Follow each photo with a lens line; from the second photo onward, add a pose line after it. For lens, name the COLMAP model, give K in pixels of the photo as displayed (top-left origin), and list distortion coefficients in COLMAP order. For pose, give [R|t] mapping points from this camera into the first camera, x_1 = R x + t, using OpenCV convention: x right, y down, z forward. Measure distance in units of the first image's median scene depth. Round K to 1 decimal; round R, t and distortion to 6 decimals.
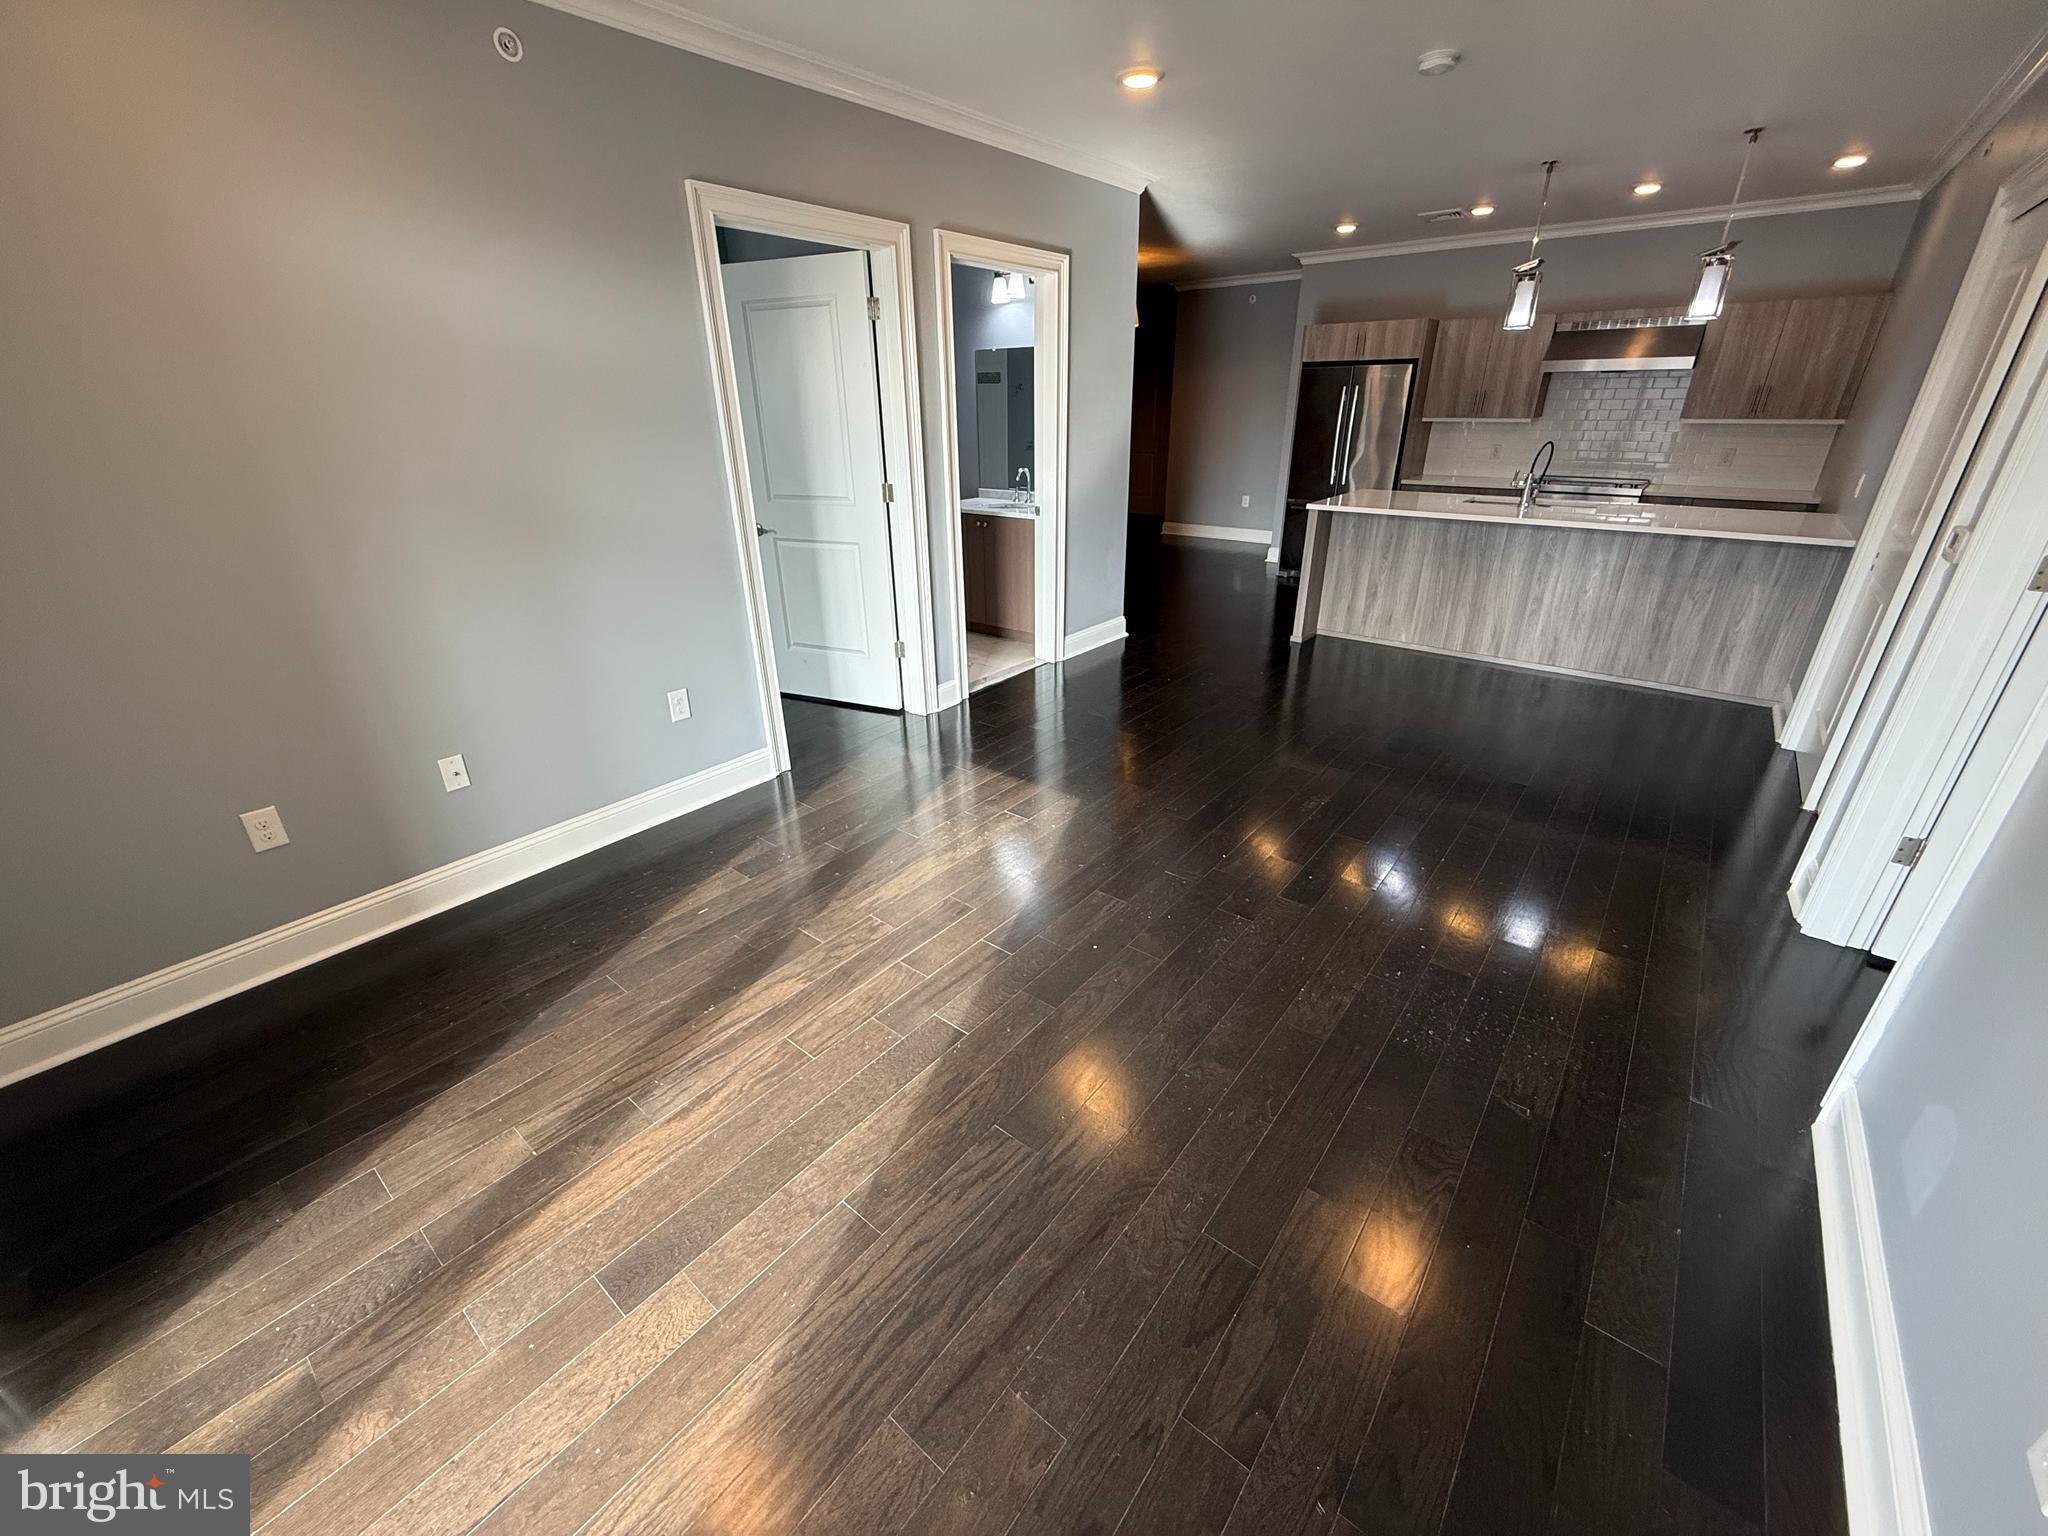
lens RADIAL K [[814.8, 0, 1020.8], [0, 814.8, 769.8], [0, 0, 1]] dist [0.001390, 0.000362]
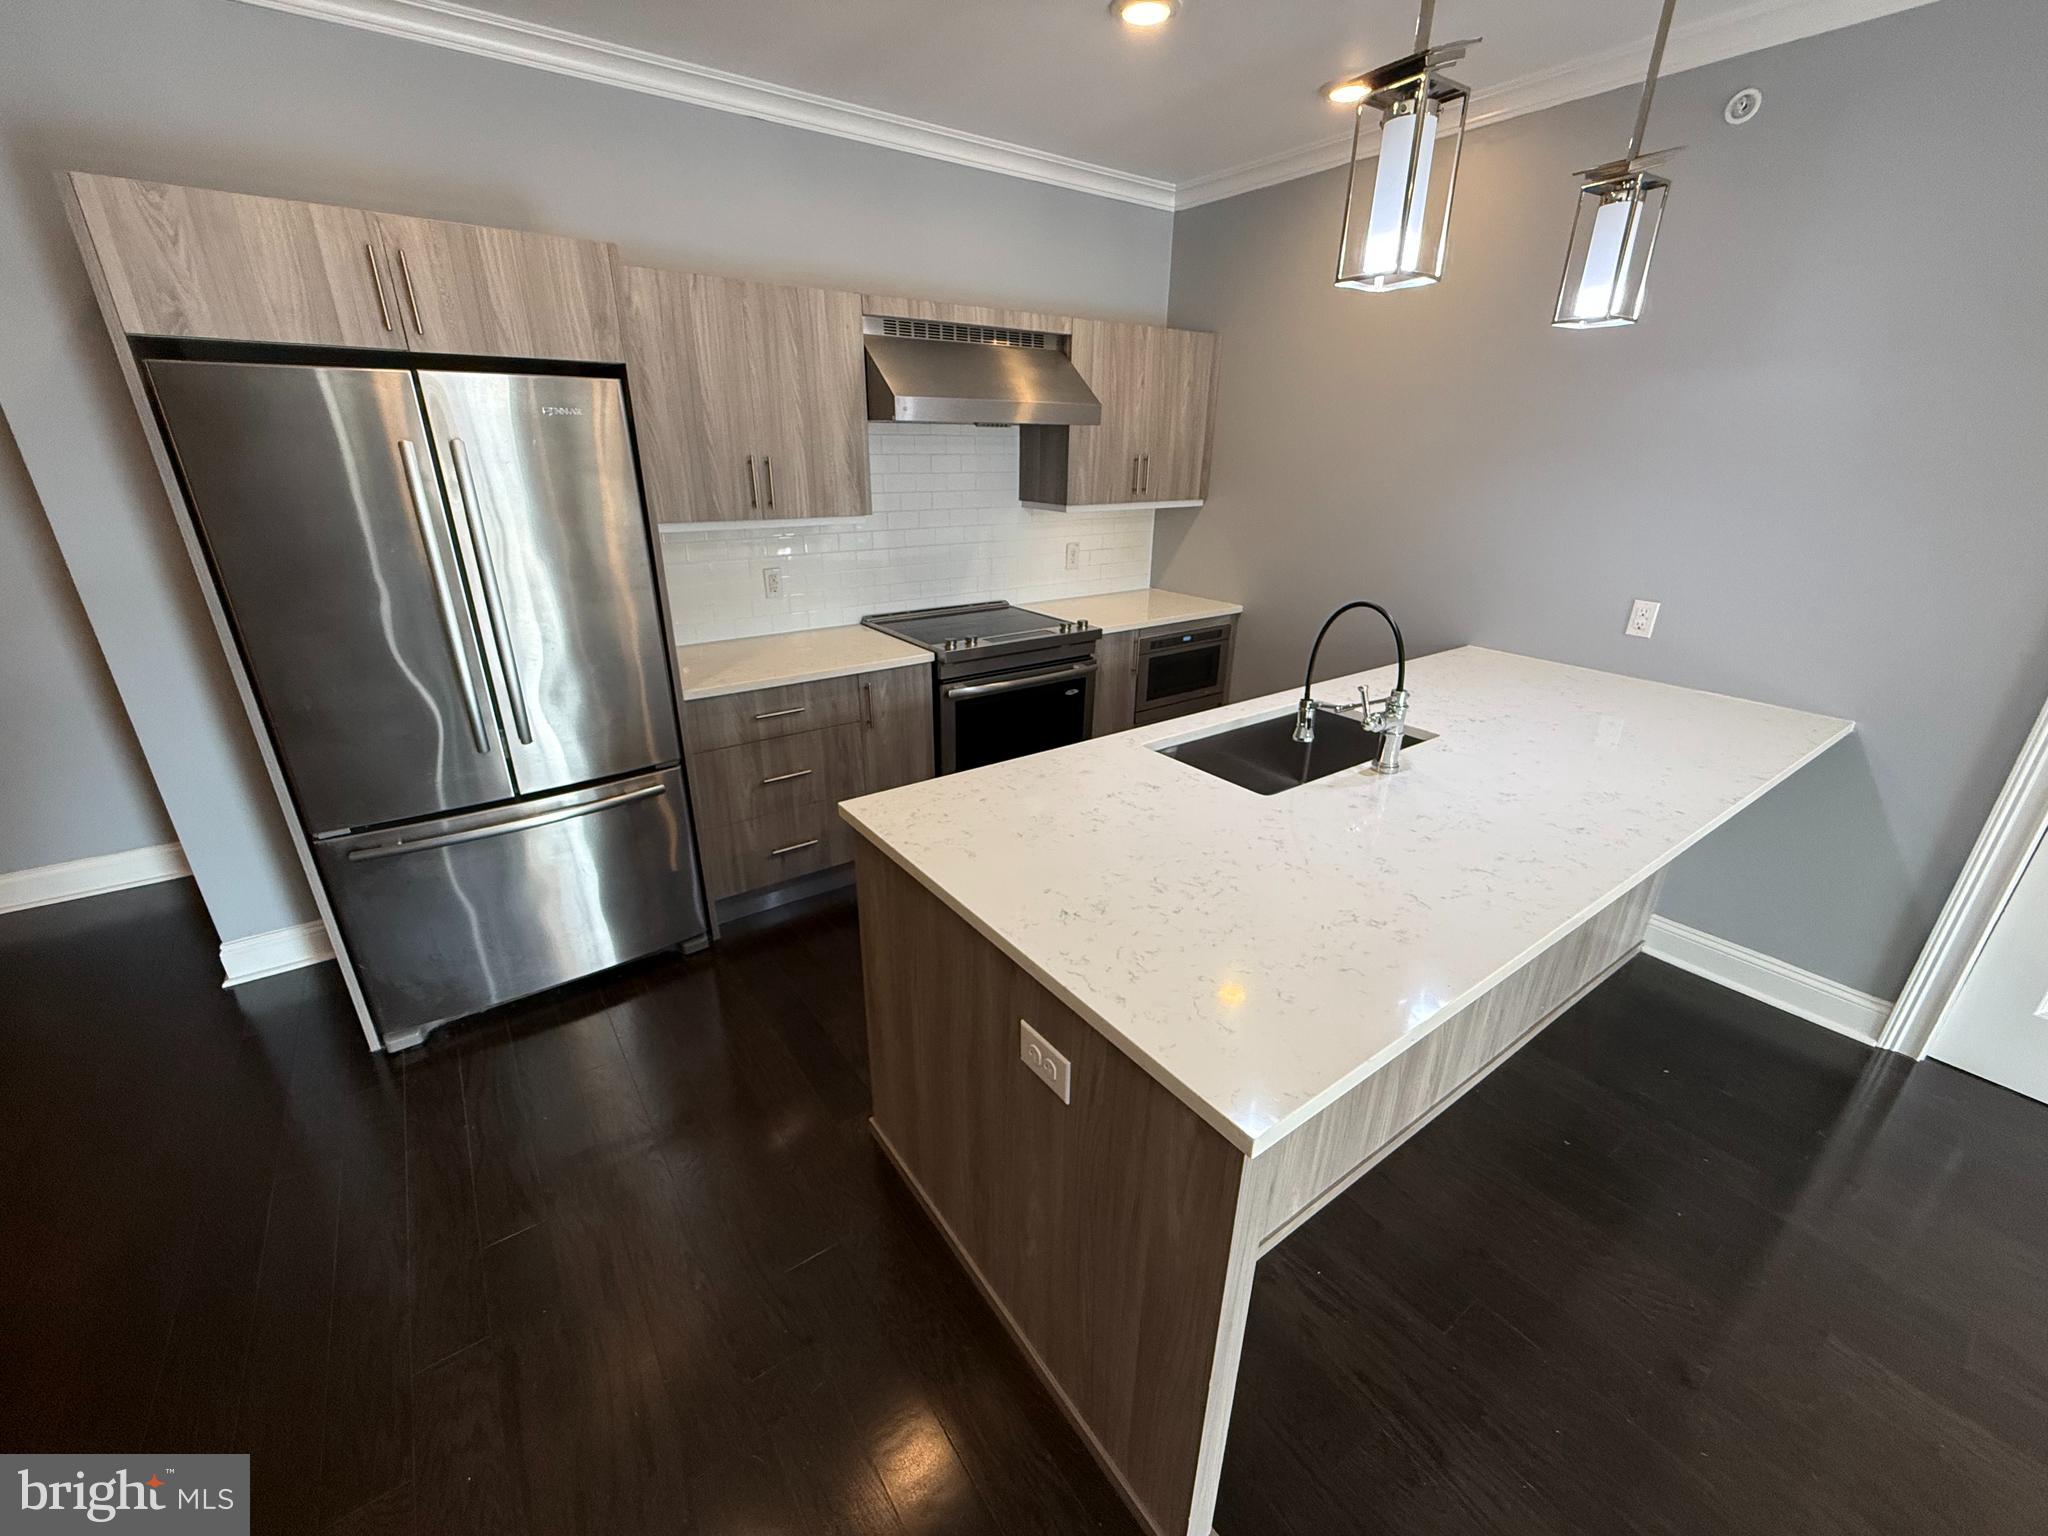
lens RADIAL K [[817.3, 0, 1020.6], [0, 817.3, 770.0], [0, 0, 1]] dist [0.001521, -0.000252]
pose [[0.264849, -0.347331, 0.899565, 0.296963], [0.389160, 0.892034, 0.229847, -0.637368], [-0.882275, 0.289200, 0.371421, 1.345697]]
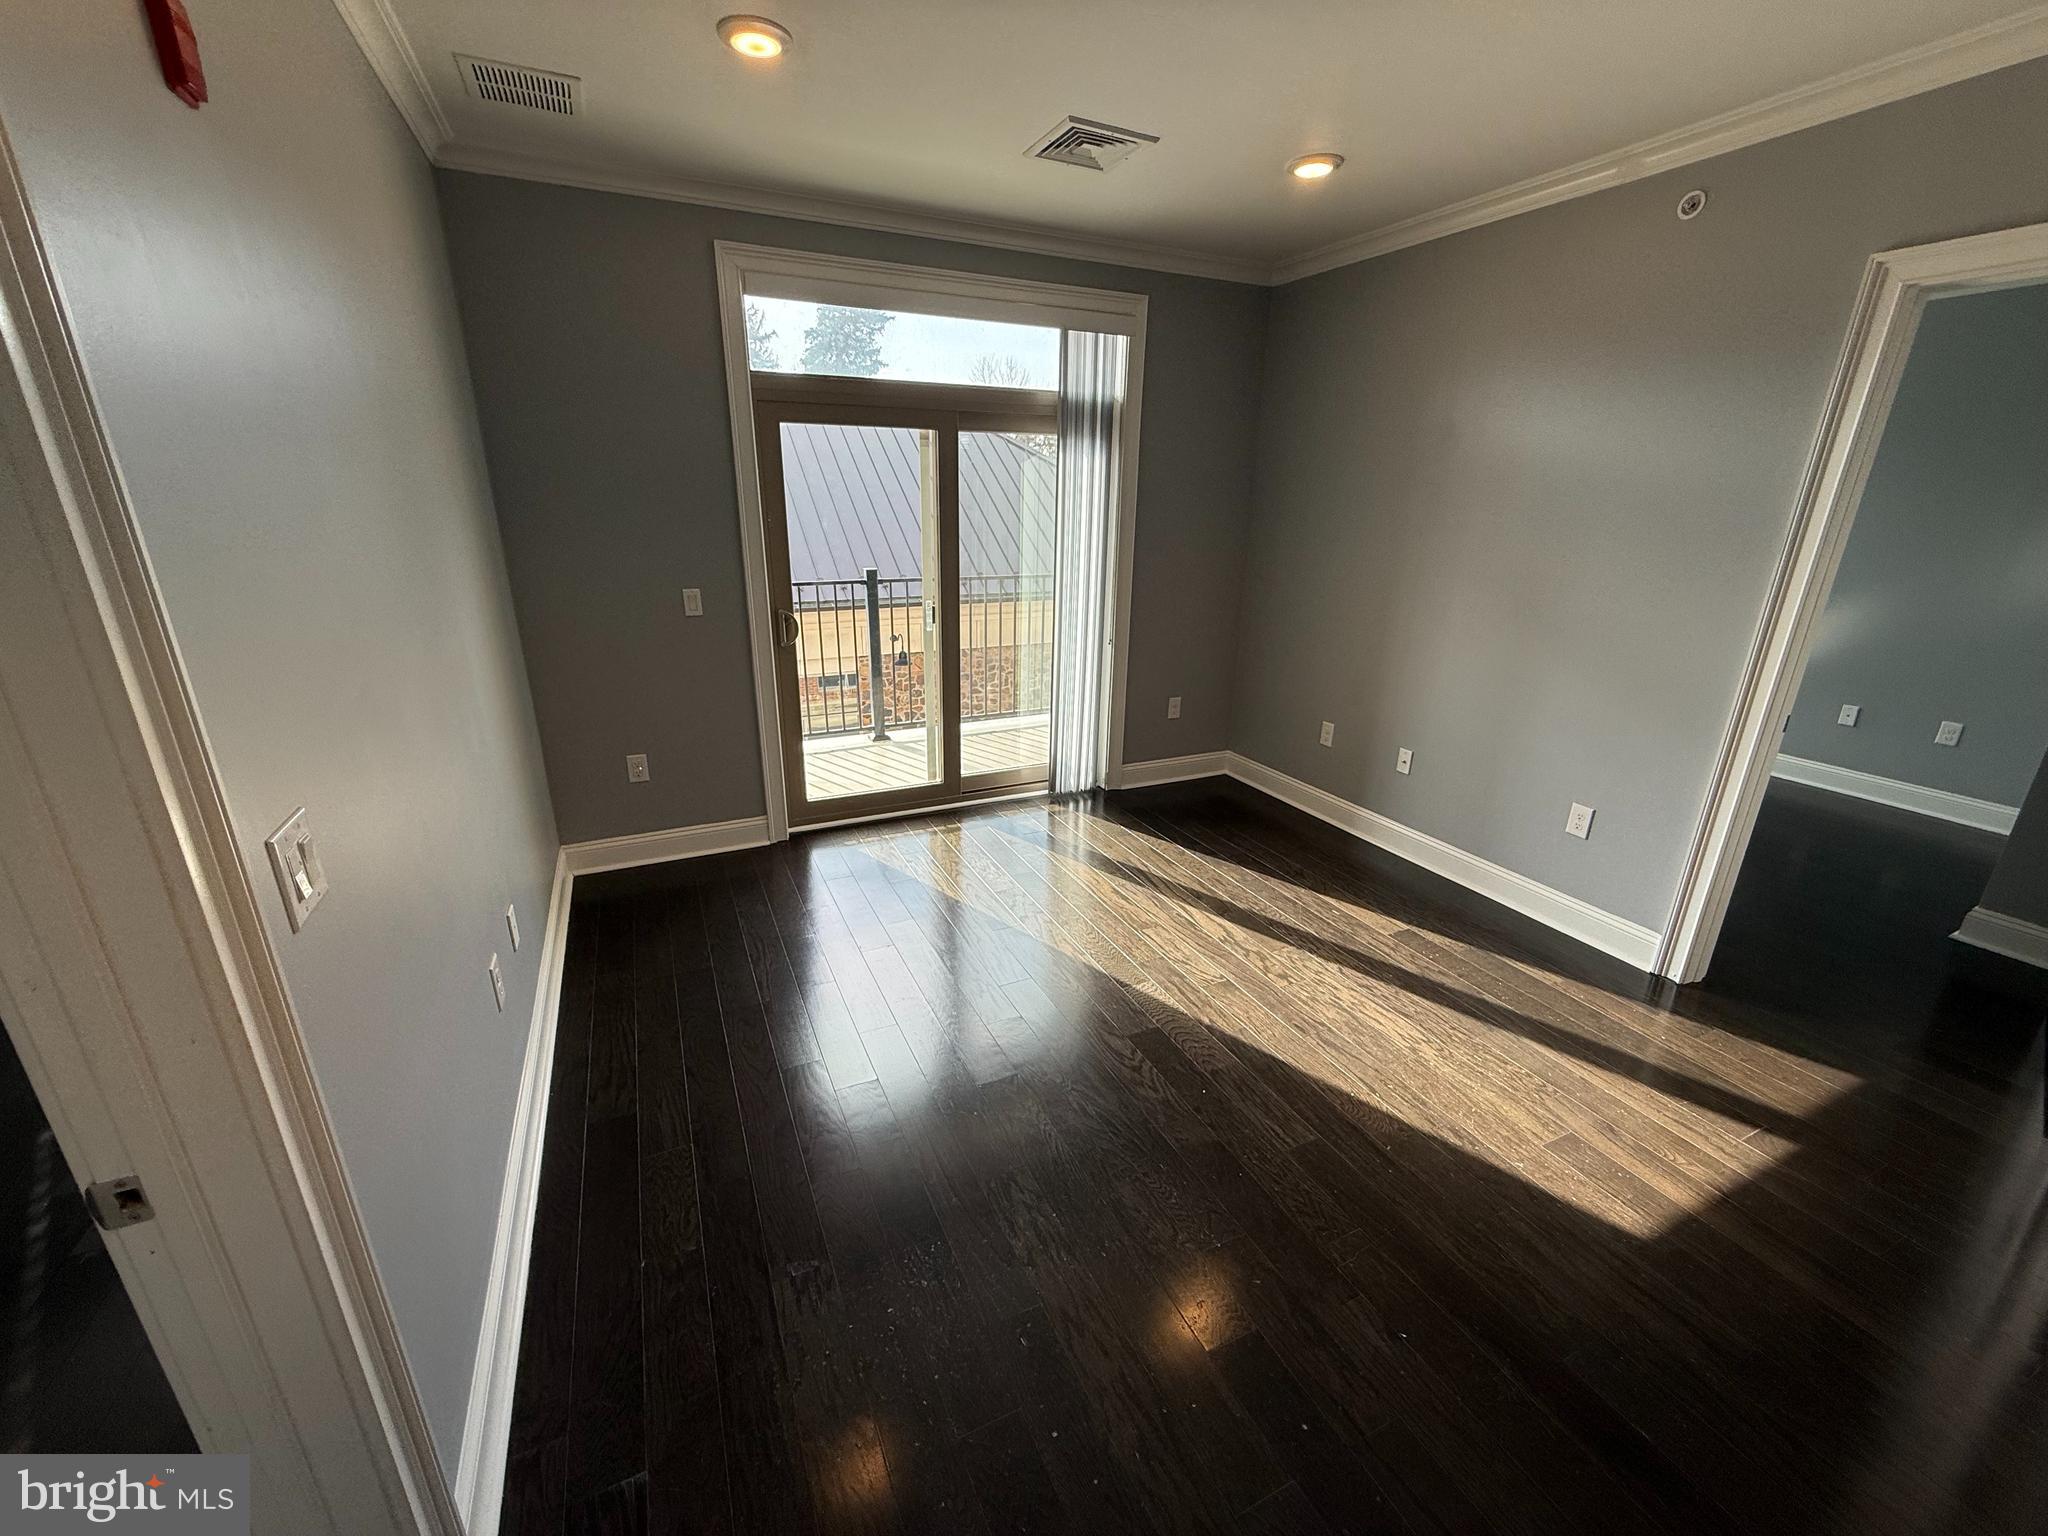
lens RADIAL K [[814.8, 0, 1020.8], [0, 814.8, 769.8], [0, 0, 1]] dist [0.001390, 0.000362]
pose [[-0.438938, 0.295763, -0.848444, 0.576138], [-0.380492, 0.794242, 0.473714, -0.288081], [0.813977, 0.530757, -0.236088, 0.577403]]
